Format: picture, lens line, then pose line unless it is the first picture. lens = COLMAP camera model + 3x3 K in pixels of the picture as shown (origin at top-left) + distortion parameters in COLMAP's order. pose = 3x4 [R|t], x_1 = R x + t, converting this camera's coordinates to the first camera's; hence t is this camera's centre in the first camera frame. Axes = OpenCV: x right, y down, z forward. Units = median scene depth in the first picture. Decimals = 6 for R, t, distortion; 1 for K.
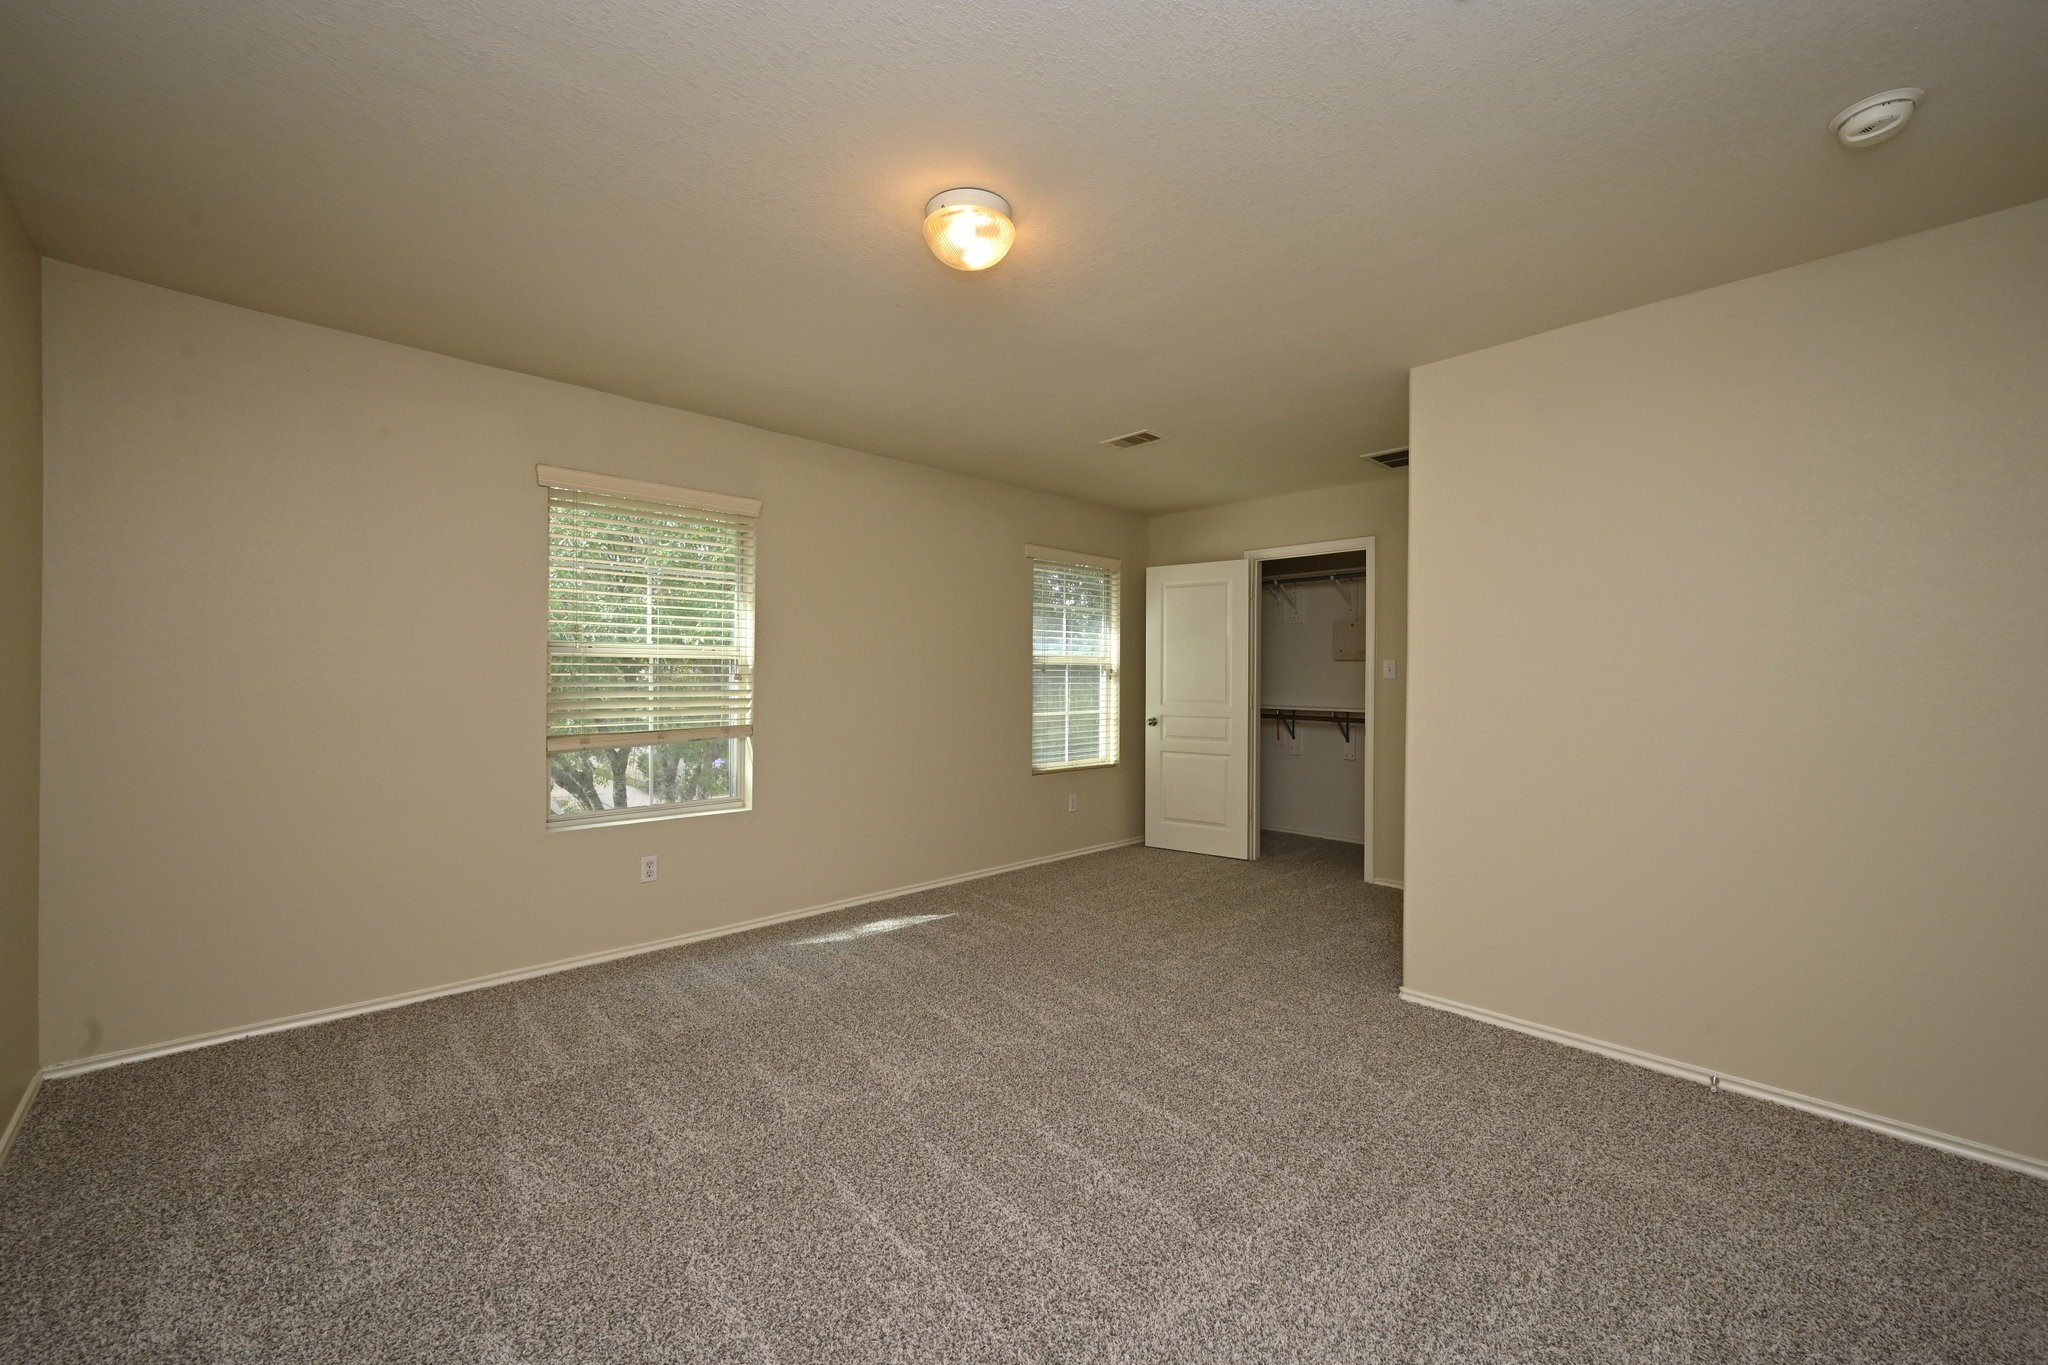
lens RADIAL K [[808.6, 0, 1021.0], [0, 808.6, 685.3], [0, 0, 1]] dist [-0.000301, 0.000145]
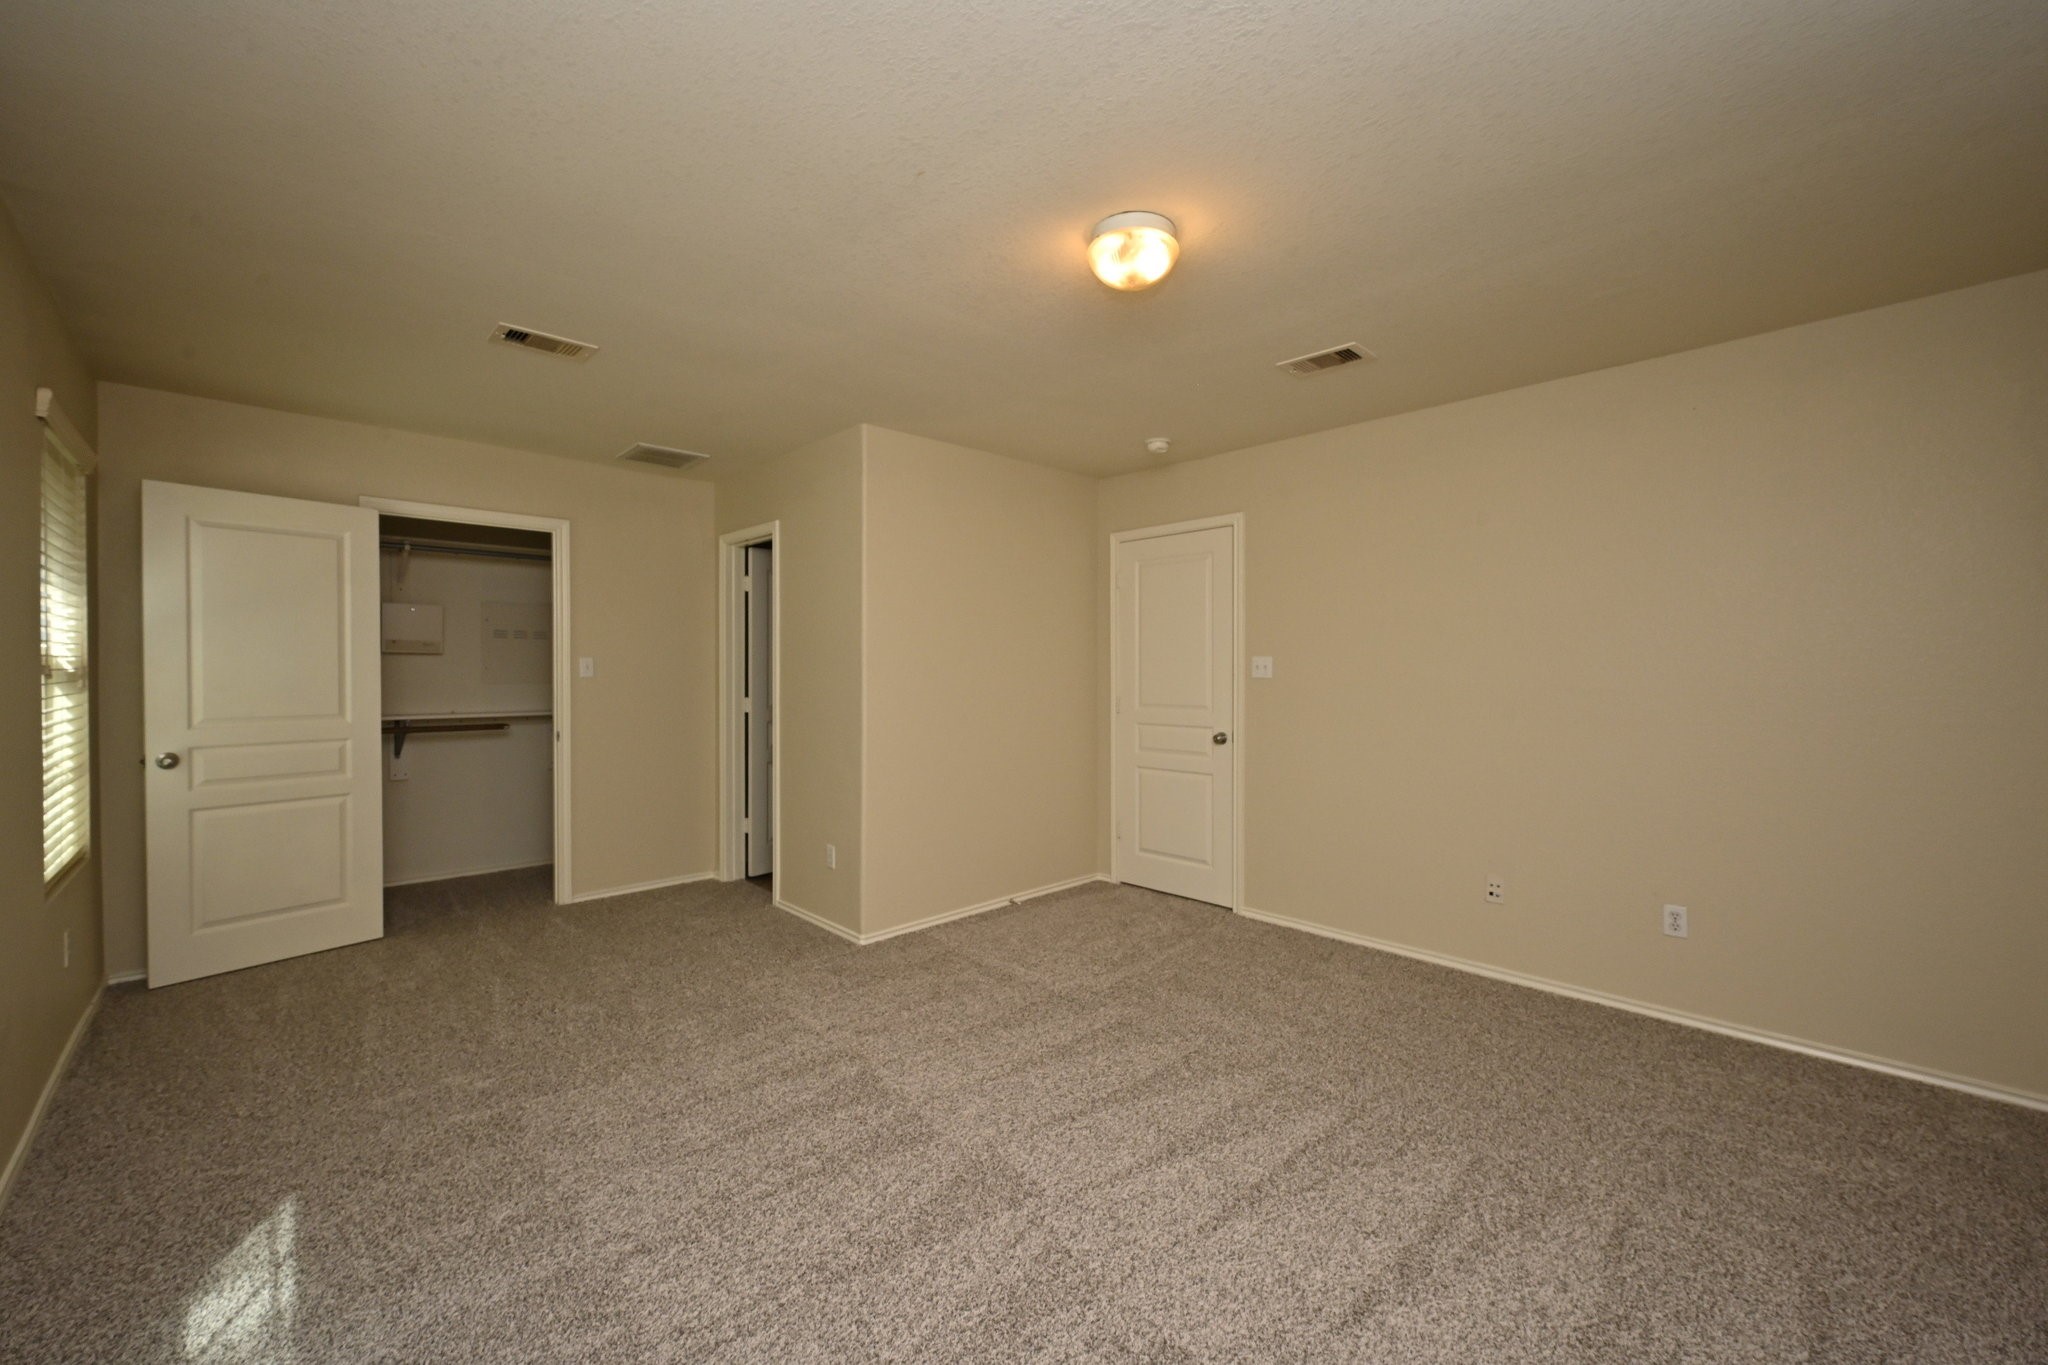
lens RADIAL K [[808.6, 0, 1021.0], [0, 808.6, 685.3], [0, 0, 1]] dist [-0.000301, 0.000145]
pose [[-0.009180, -0.029047, 0.999536, -0.422621], [0.008341, 0.999541, 0.029124, -0.019354], [-0.999923, 0.008604, -0.008933, 0.447188]]
